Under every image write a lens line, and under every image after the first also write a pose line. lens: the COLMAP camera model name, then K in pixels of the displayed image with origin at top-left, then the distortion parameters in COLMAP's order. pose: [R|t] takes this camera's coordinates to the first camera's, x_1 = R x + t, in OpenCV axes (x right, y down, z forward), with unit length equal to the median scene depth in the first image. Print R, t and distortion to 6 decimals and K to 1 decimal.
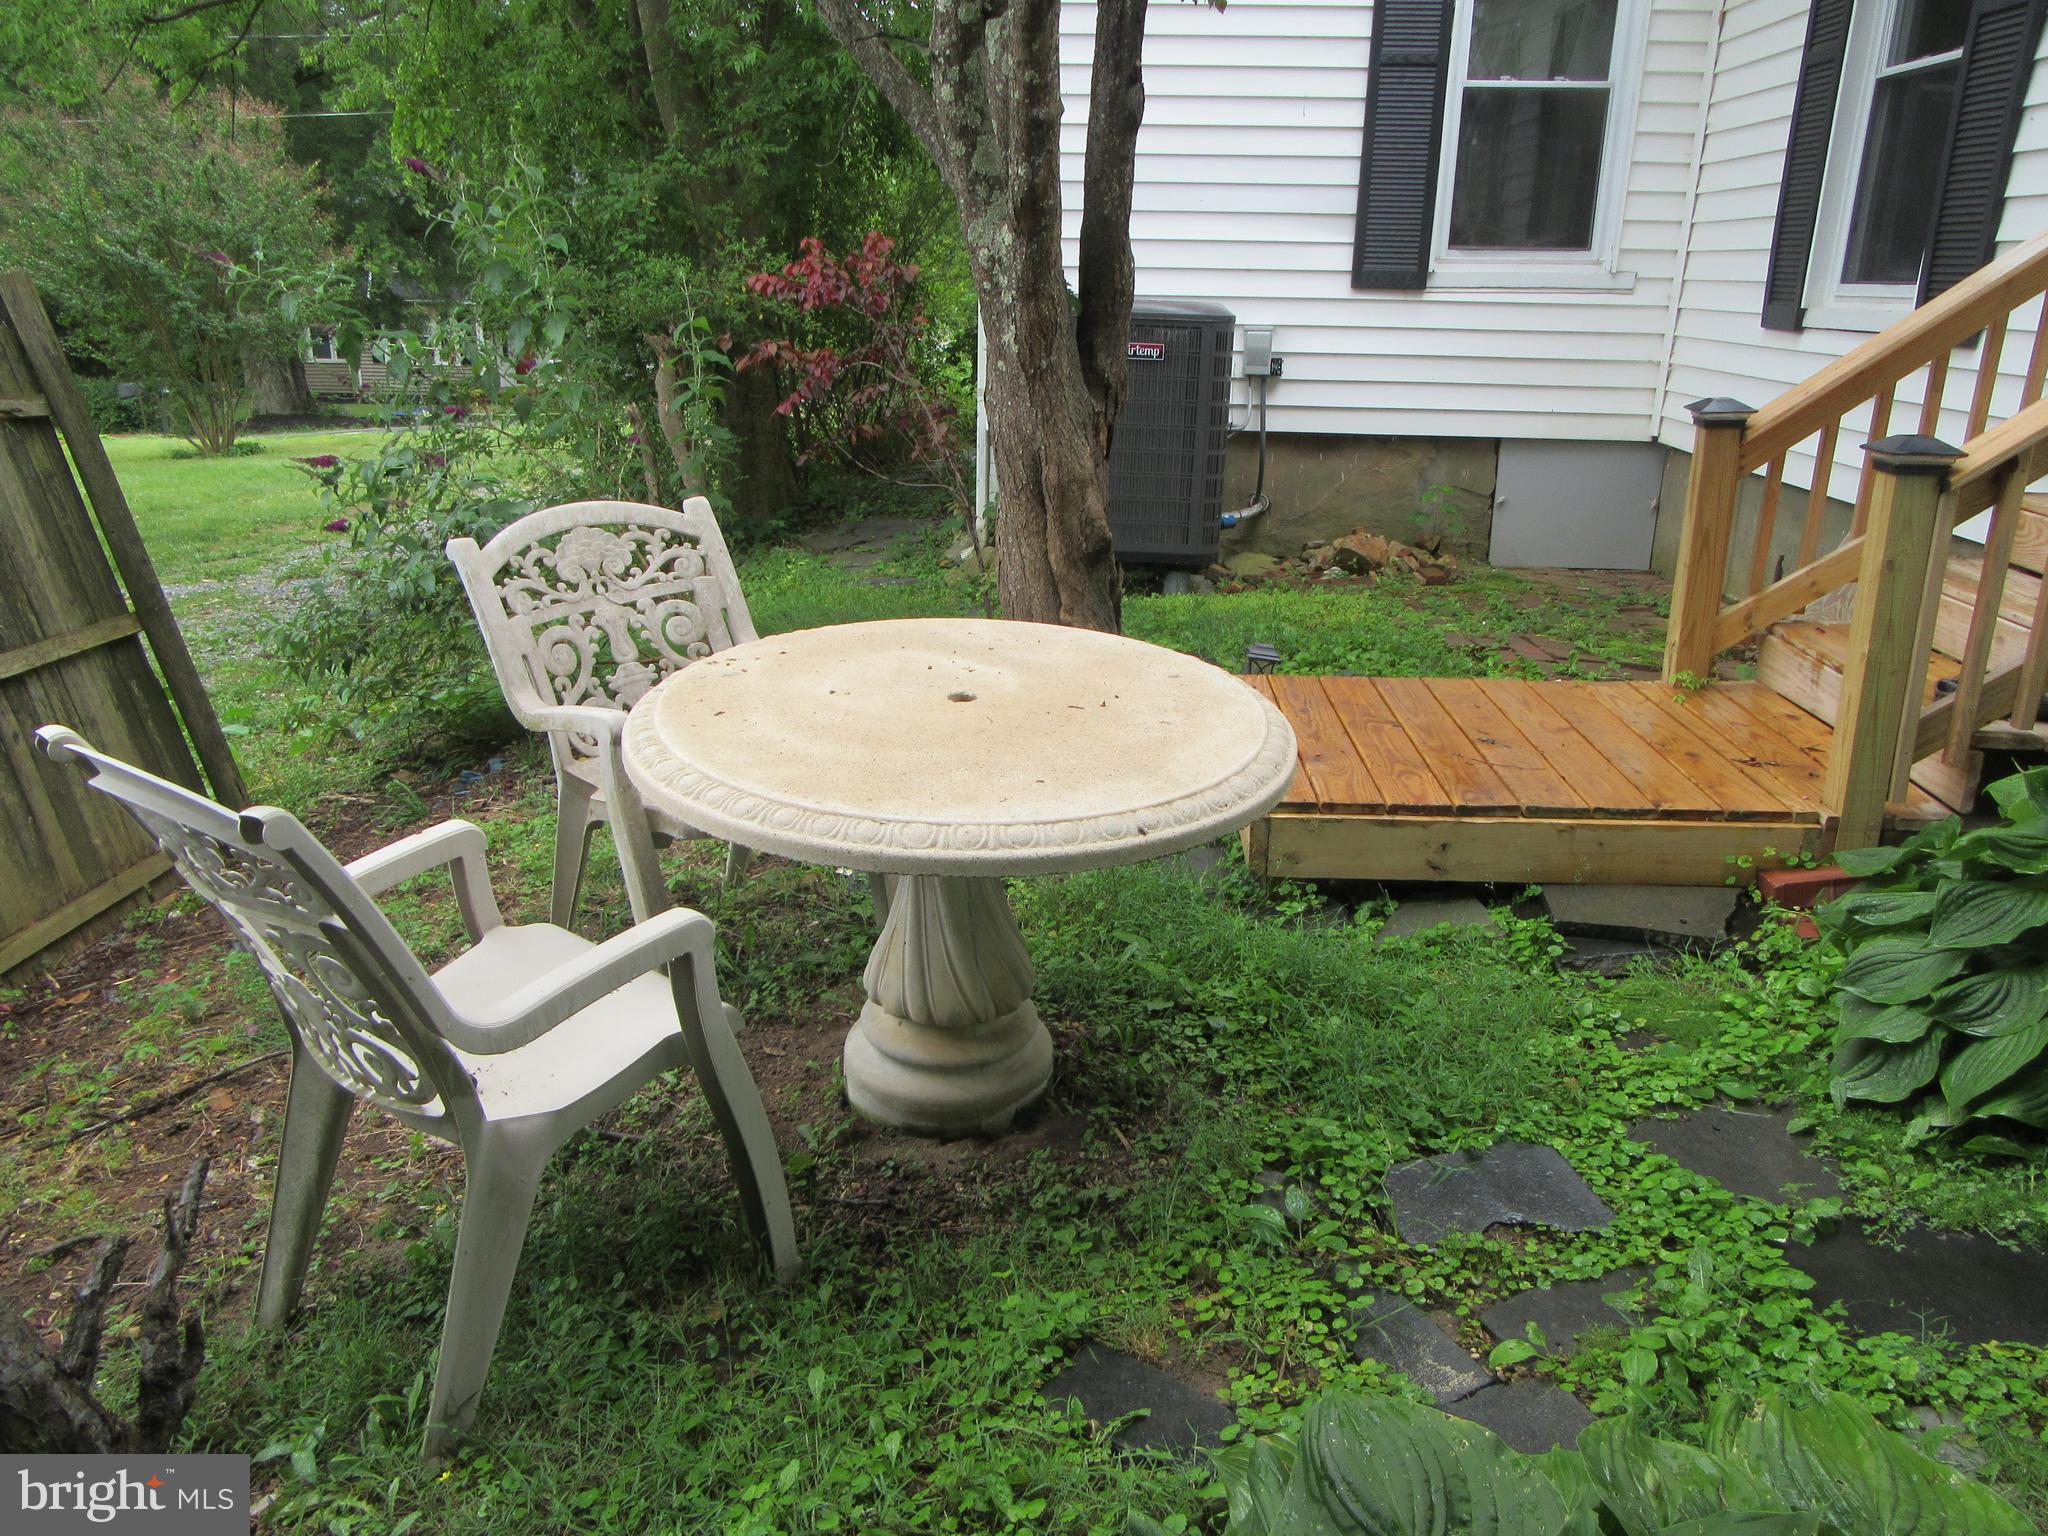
lens RADIAL K [[1500.1, 0, 1017.6], [0, 1500.1, 769.7], [0, 0, 1]] dist [-0.028558, 0.008816]
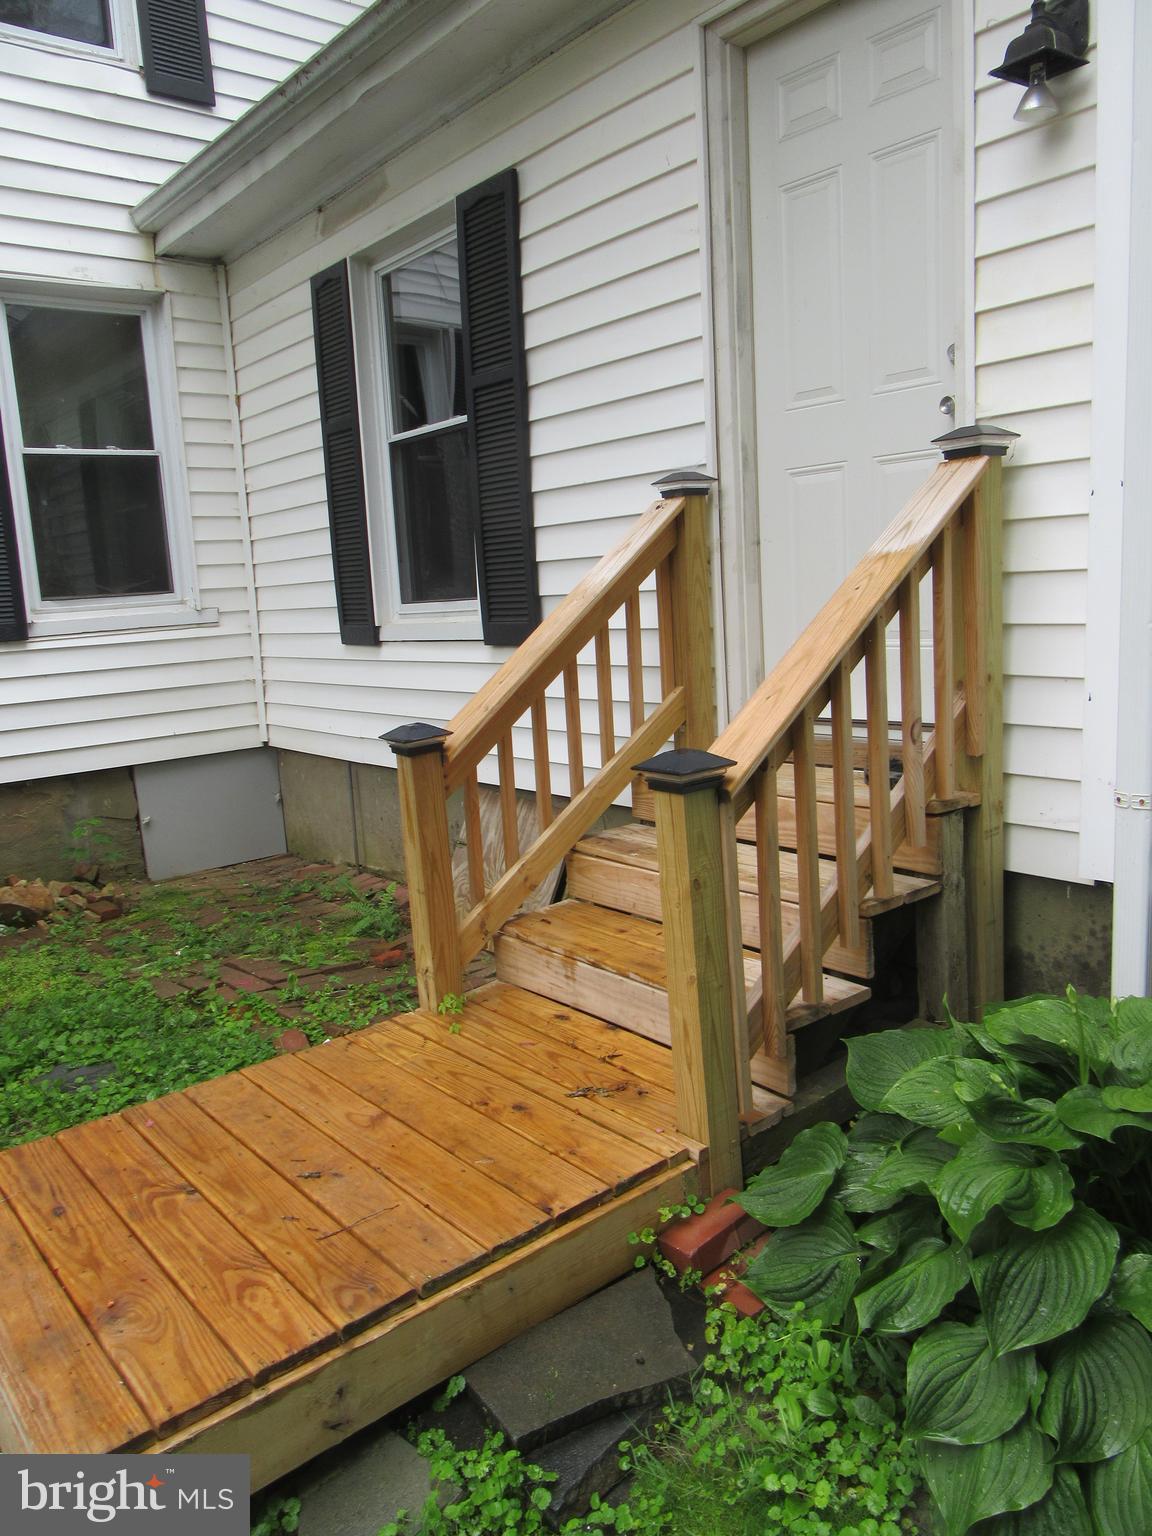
lens RADIAL K [[1125.0, 0, 578.2], [0, 1125.0, 771.7], [0, 0, 1]] dist [-0.028558, 0.008816]
pose [[0.734171, -0.165584, 0.658464, 0.038967], [0.278122, 0.958052, -0.069178, -0.099223], [-0.619388, 0.233922, 0.749426, 0.273954]]
